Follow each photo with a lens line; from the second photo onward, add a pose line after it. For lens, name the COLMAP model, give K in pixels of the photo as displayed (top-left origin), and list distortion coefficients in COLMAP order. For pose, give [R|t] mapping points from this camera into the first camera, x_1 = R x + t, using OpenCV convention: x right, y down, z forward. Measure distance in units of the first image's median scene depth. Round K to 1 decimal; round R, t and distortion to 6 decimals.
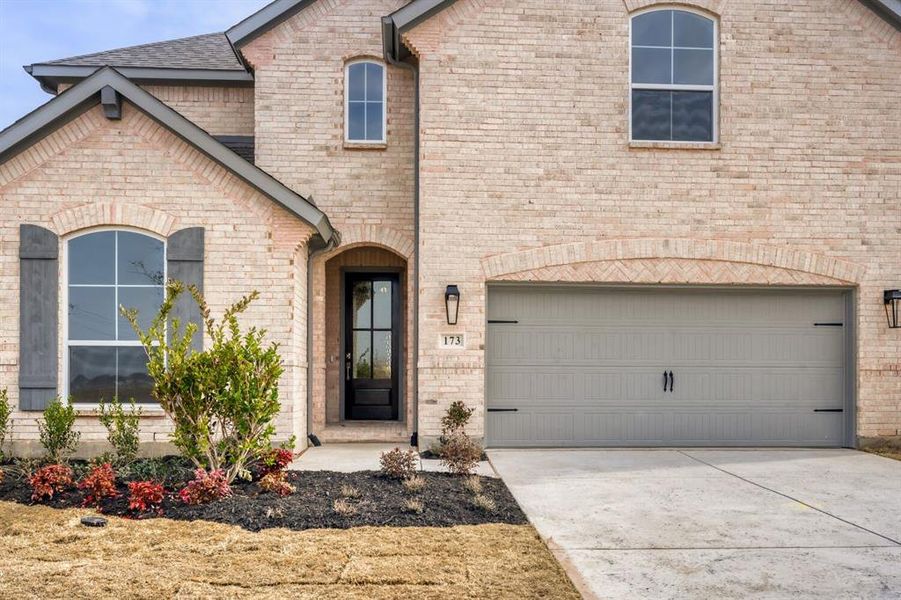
lens RADIAL K [[1313.9, 0, 450.5], [0, 1313.9, 300.0], [0, 0, 1]] dist [0.006673, -0.001786]
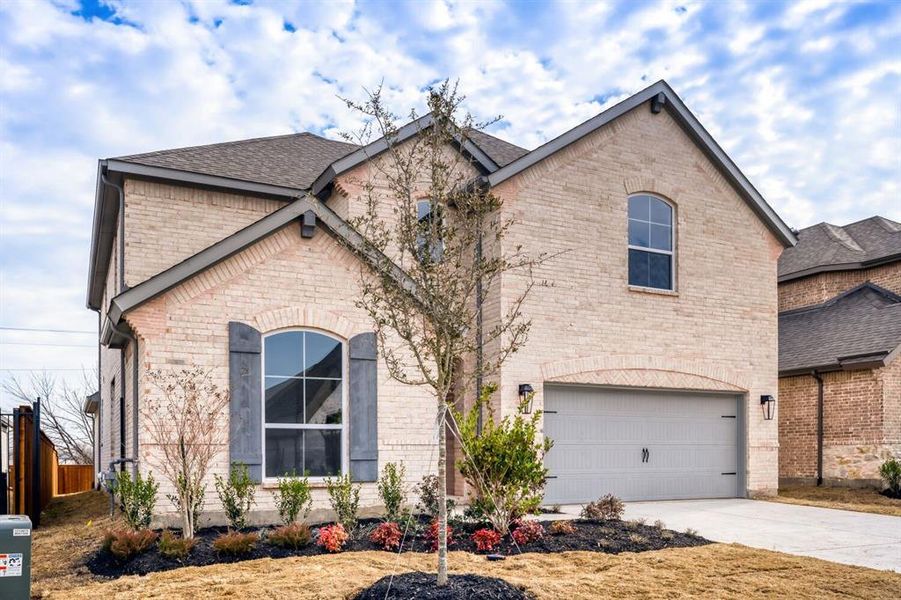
lens RADIAL K [[1989.3, 0, 450.5], [0, 1989.3, 300.0], [0, 0, 1]] dist [0.018827, 0.055123]
pose [[0.712830, 0.049608, 0.699580, -1.487081], [-0.030925, 0.998748, -0.039311, -0.015070], [-0.700655, 0.006387, 0.713472, -0.393320]]
